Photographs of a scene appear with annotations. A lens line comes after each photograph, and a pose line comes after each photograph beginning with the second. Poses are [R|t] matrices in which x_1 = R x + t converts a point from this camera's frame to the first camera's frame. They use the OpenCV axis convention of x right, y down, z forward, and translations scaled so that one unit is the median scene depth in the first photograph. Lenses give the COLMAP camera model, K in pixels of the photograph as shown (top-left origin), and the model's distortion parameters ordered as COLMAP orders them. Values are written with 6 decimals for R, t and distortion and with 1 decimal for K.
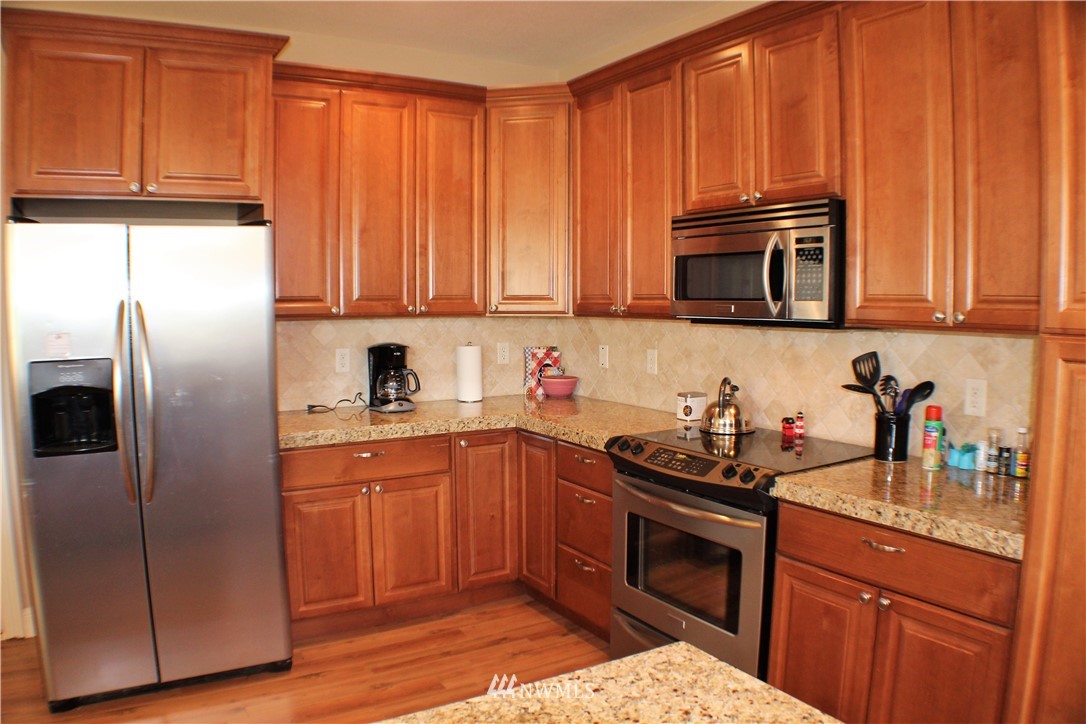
lens RADIAL K [[786.8, 0, 543.0], [0, 786.8, 362.0], [0, 0, 1]] dist [-0.207042, 0.067445]
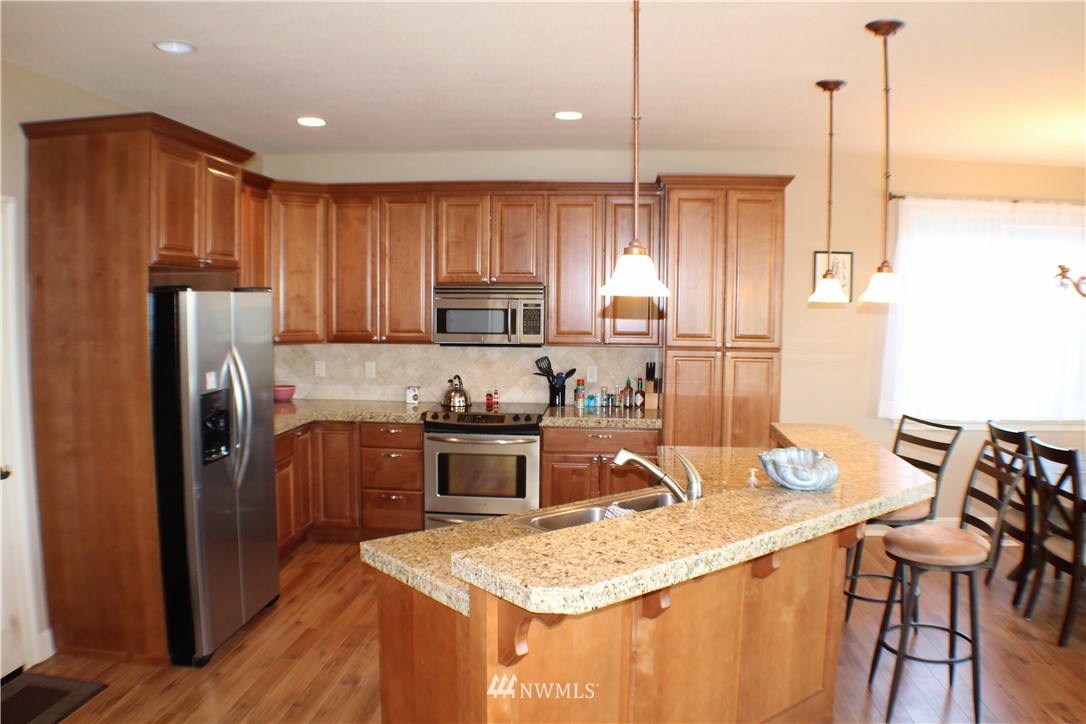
lens RADIAL K [[855.0, 0, 543.0], [0, 855.0, 362.0], [0, 0, 1]] dist [-0.171364, 0.001052]
pose [[0.594192, -0.056514, 0.802336, -1.247085], [0.054255, 0.998073, 0.030121, -0.059584], [-0.802492, 0.025633, 0.596113, -0.342608]]
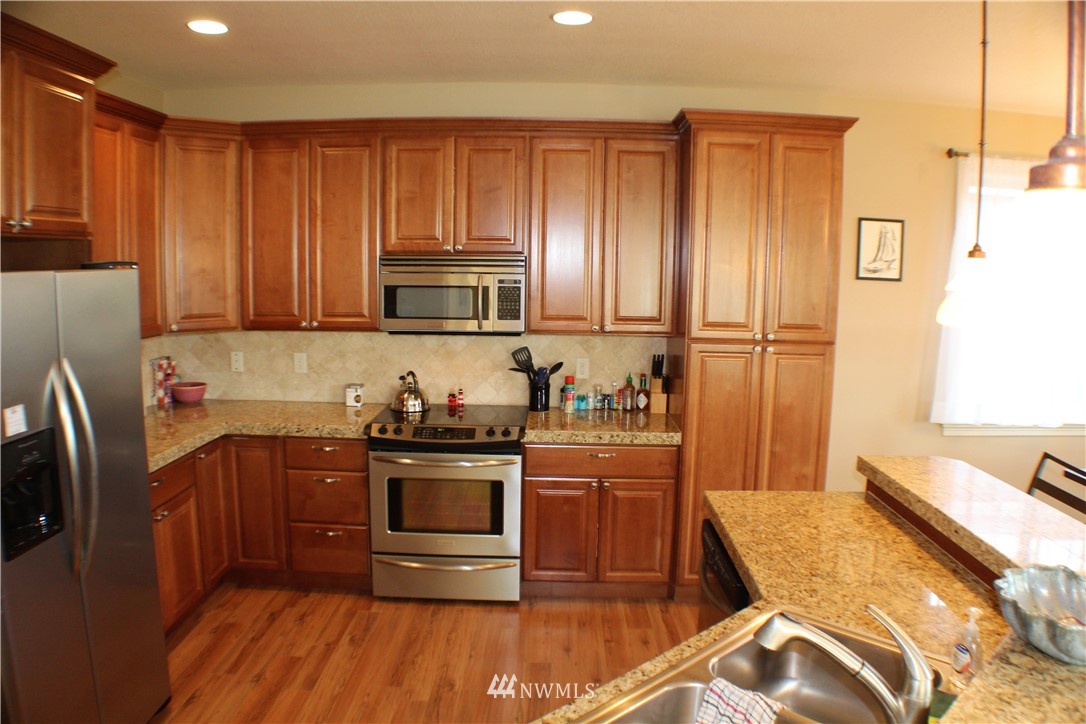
lens RADIAL K [[786.8, 0, 543.0], [0, 786.8, 362.0], [0, 0, 1]] dist [-0.207042, 0.067445]
pose [[0.534615, -0.099020, 0.839275, -0.824023], [0.050709, 0.995081, 0.085101, -0.105096], [-0.843573, -0.002938, 0.537006, 0.048604]]
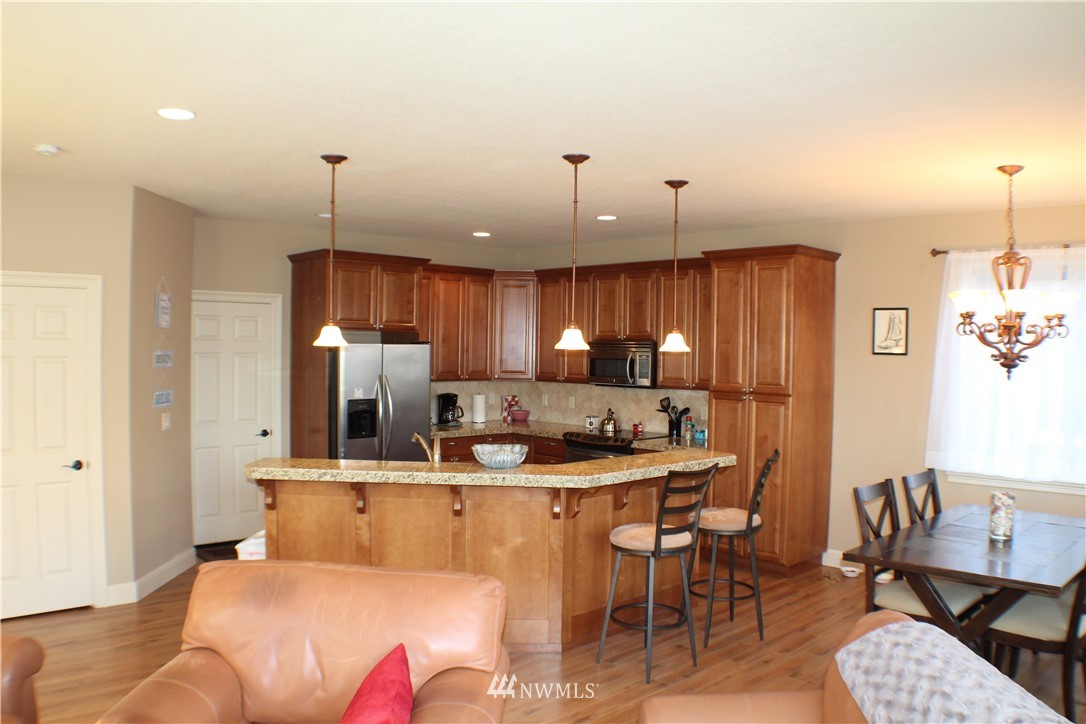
lens RADIAL K [[855.0, 0, 543.0], [0, 855.0, 362.0], [0, 0, 1]] dist [-0.171364, 0.001052]
pose [[0.976658, 0.010503, 0.214543, -0.541806], [0.002239, 0.998252, -0.059062, 0.033668], [-0.214788, 0.058164, 0.974927, -1.559578]]
